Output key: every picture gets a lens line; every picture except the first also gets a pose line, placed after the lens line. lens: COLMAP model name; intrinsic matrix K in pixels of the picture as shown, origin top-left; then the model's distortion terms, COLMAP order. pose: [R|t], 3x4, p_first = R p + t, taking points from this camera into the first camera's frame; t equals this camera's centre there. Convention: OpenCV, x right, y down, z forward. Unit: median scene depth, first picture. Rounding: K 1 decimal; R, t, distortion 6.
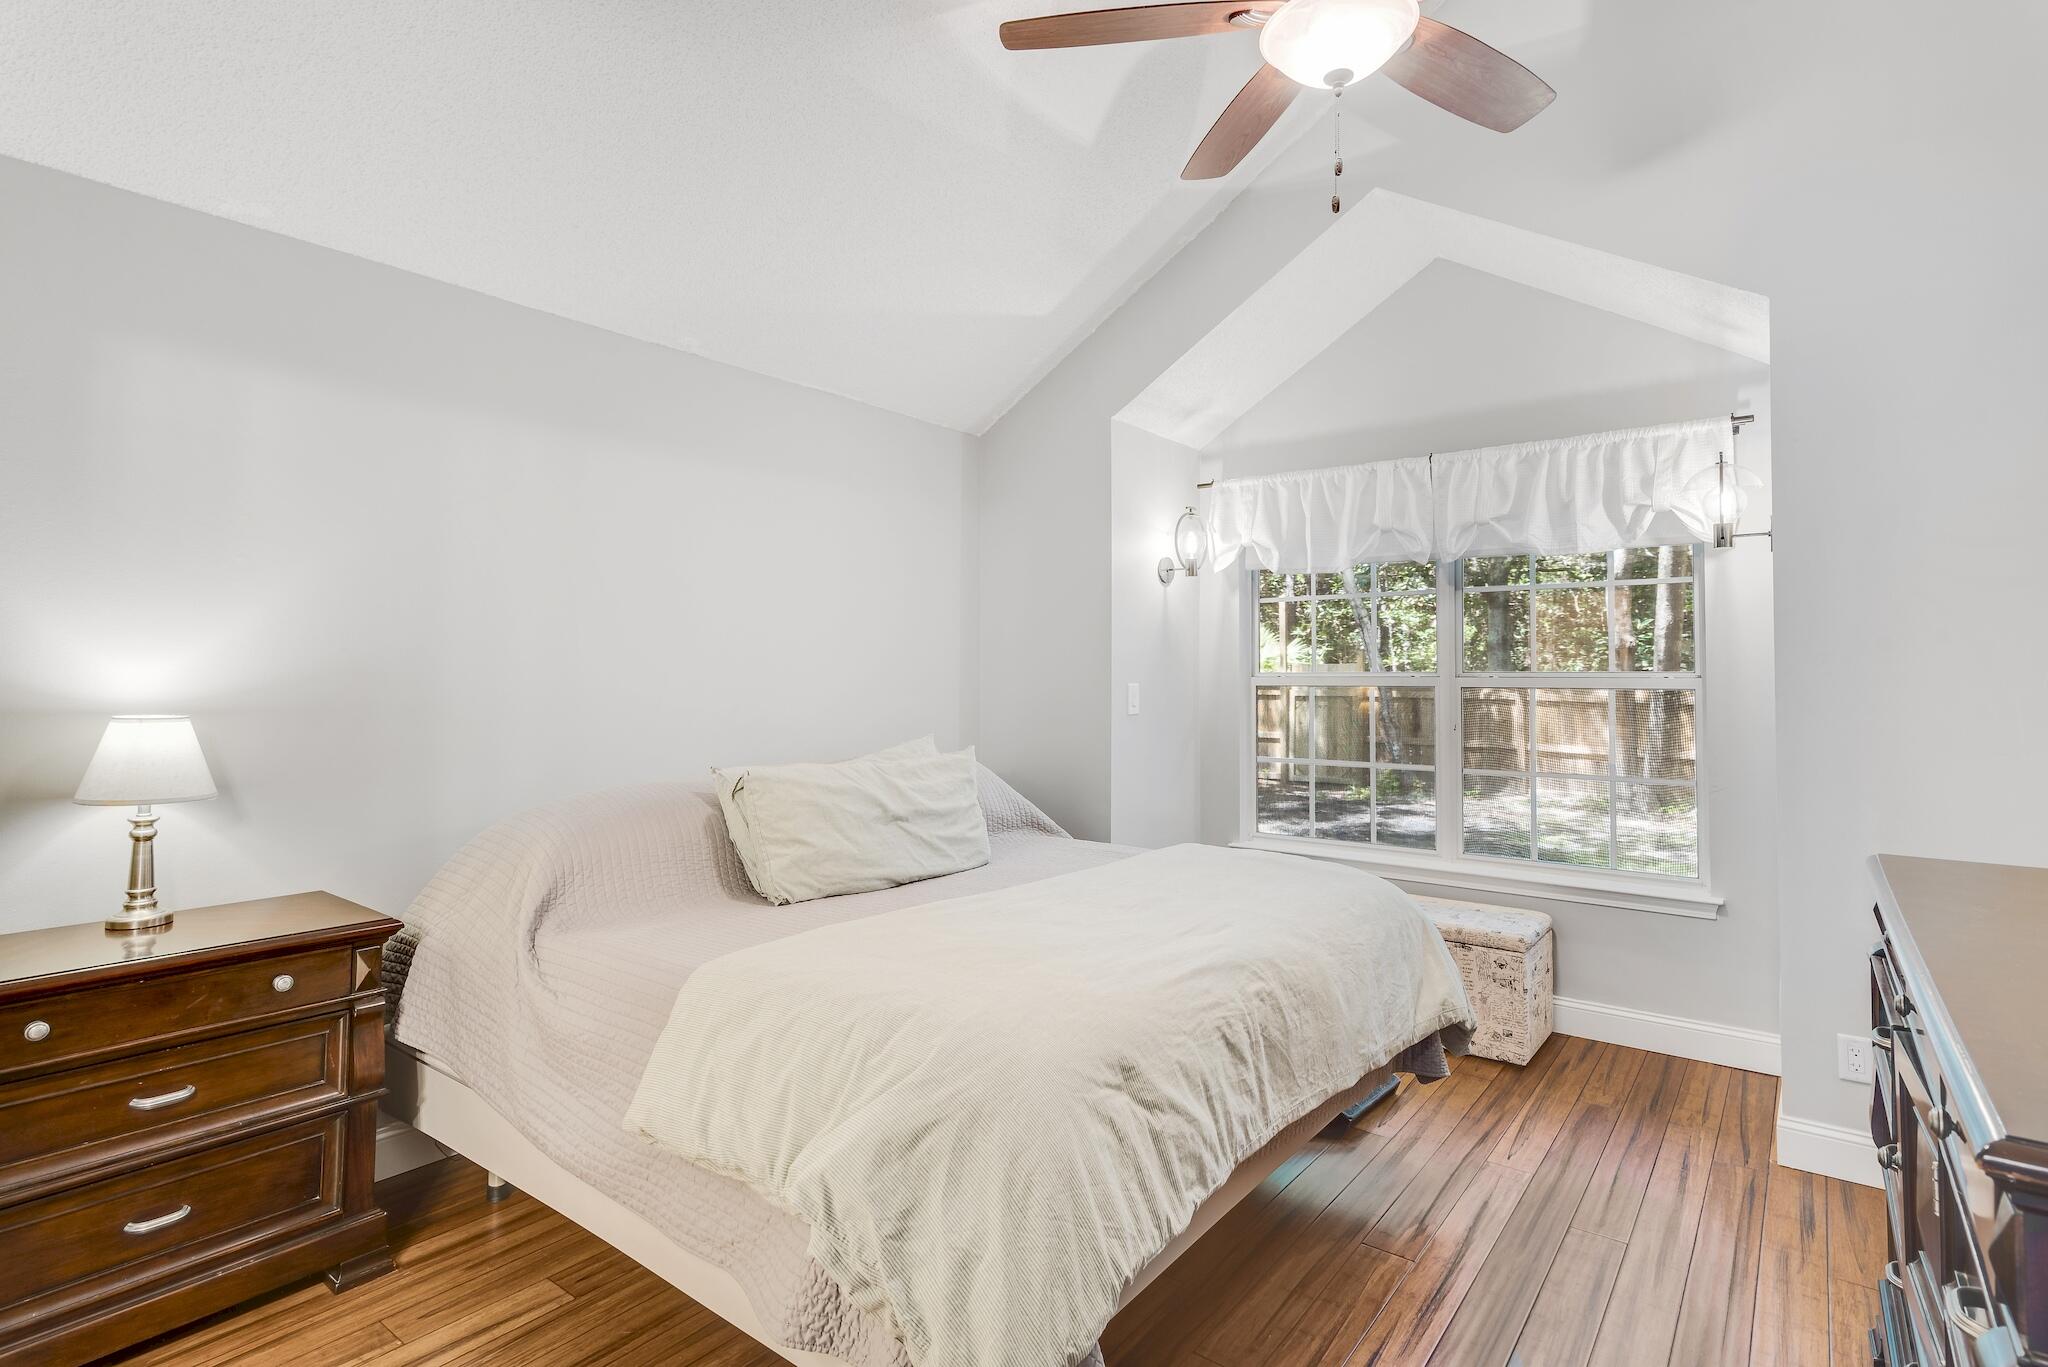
lens RADIAL K [[1007.4, 0, 1019.4], [0, 1007.4, 631.6], [0, 0, 1]] dist [-0.000830, 0.000065]
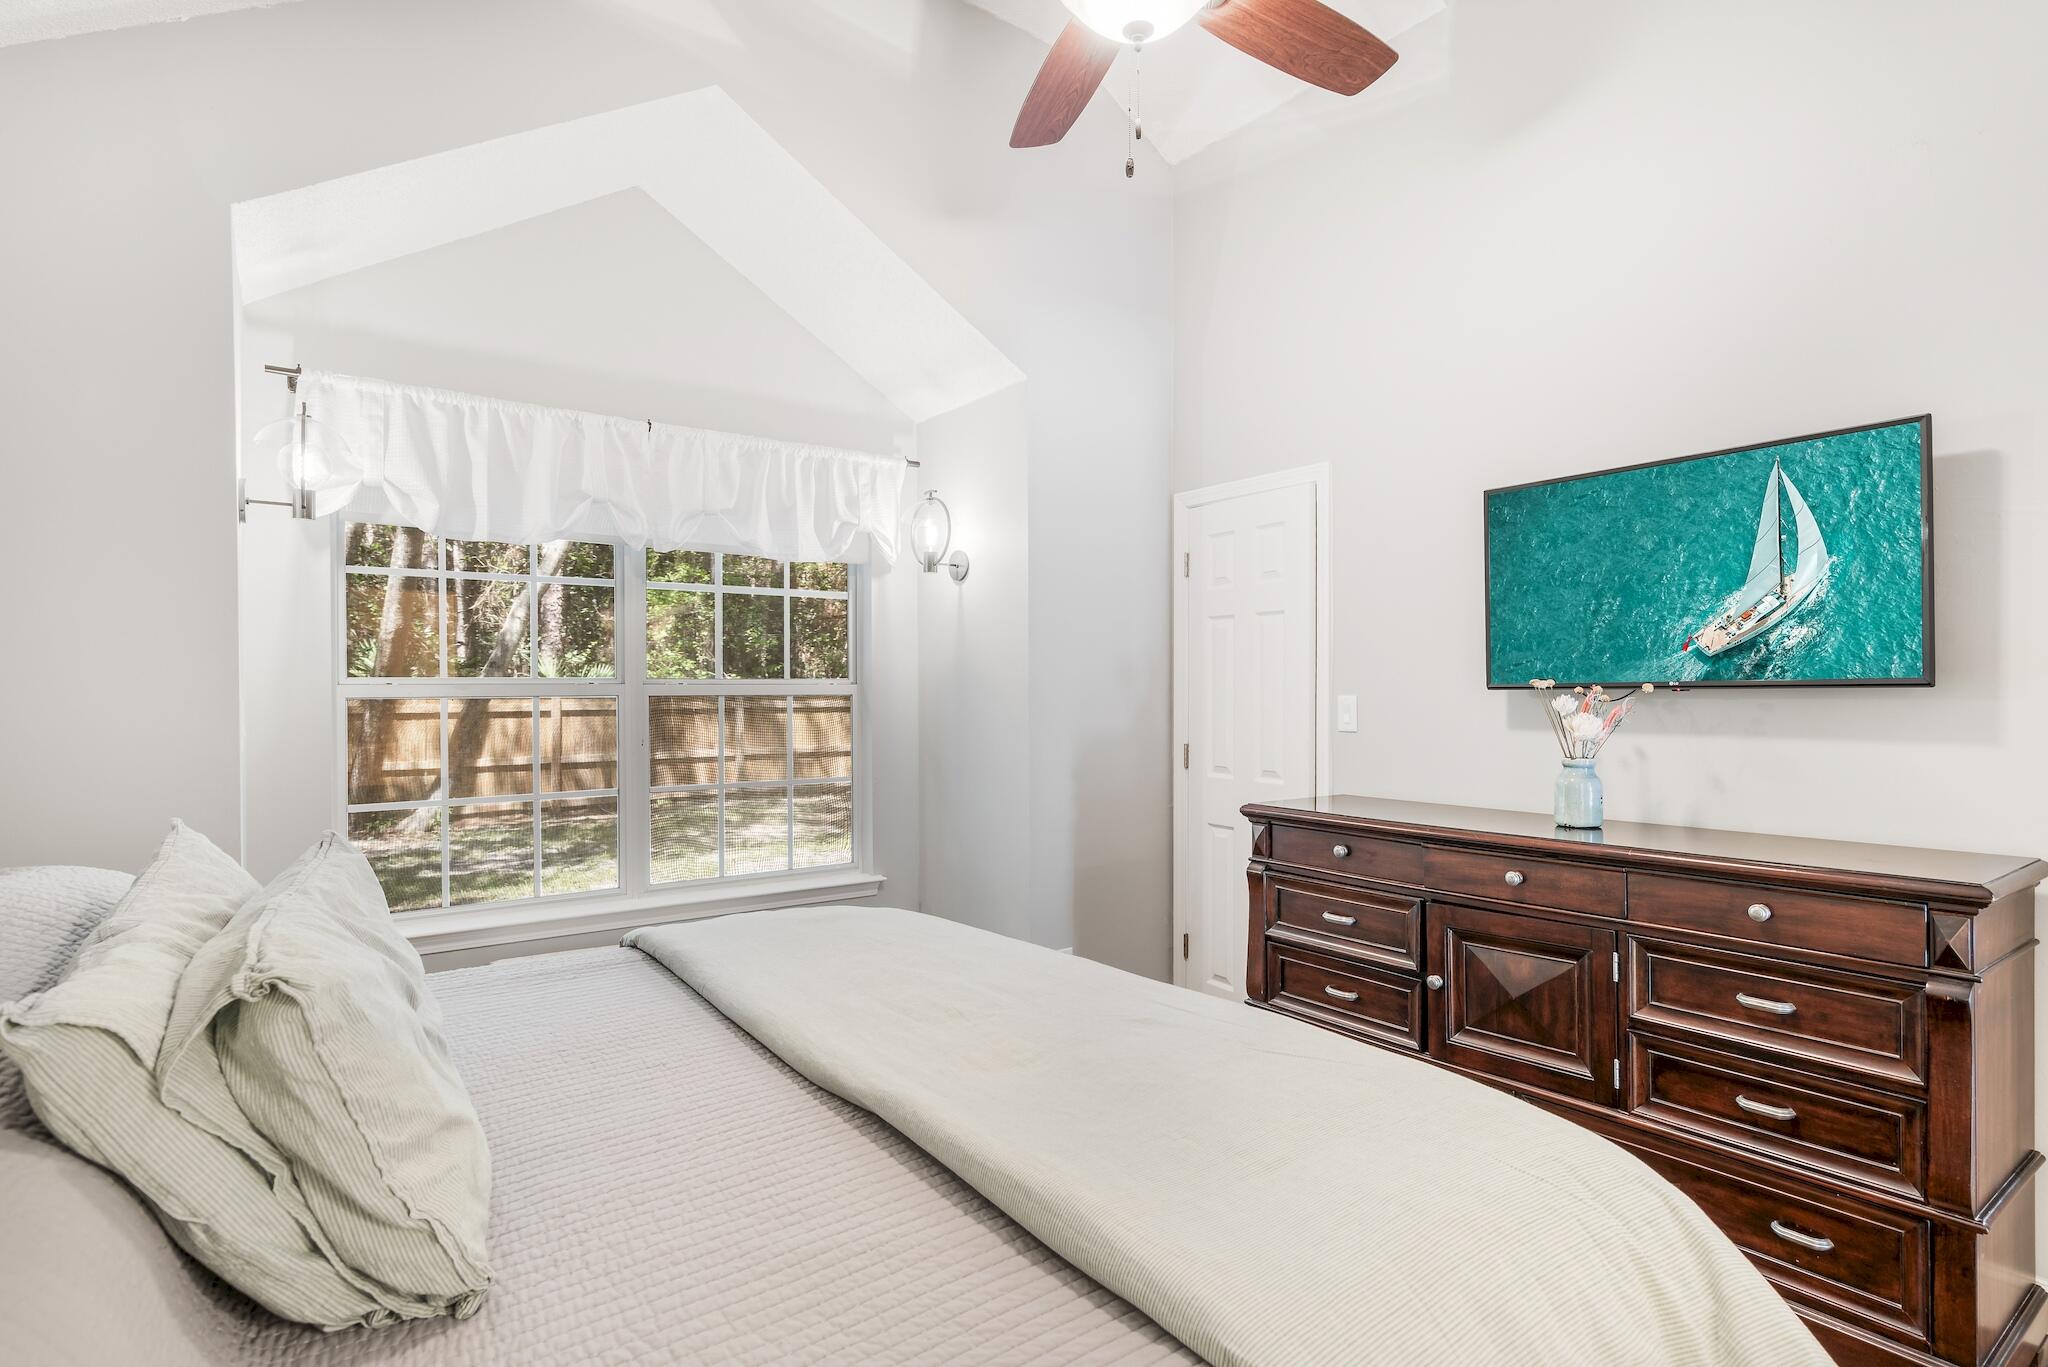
lens RADIAL K [[1037.0, 0, 1024.0], [0, 1037.0, 683.5], [0, 0, 1]] dist [-0.000983, -0.000039]
pose [[0.270001, -0.001110, 0.962859, -0.338830], [-0.040956, 0.999081, 0.012637, 0.019990], [-0.961989, -0.042847, 0.269708, 0.447740]]
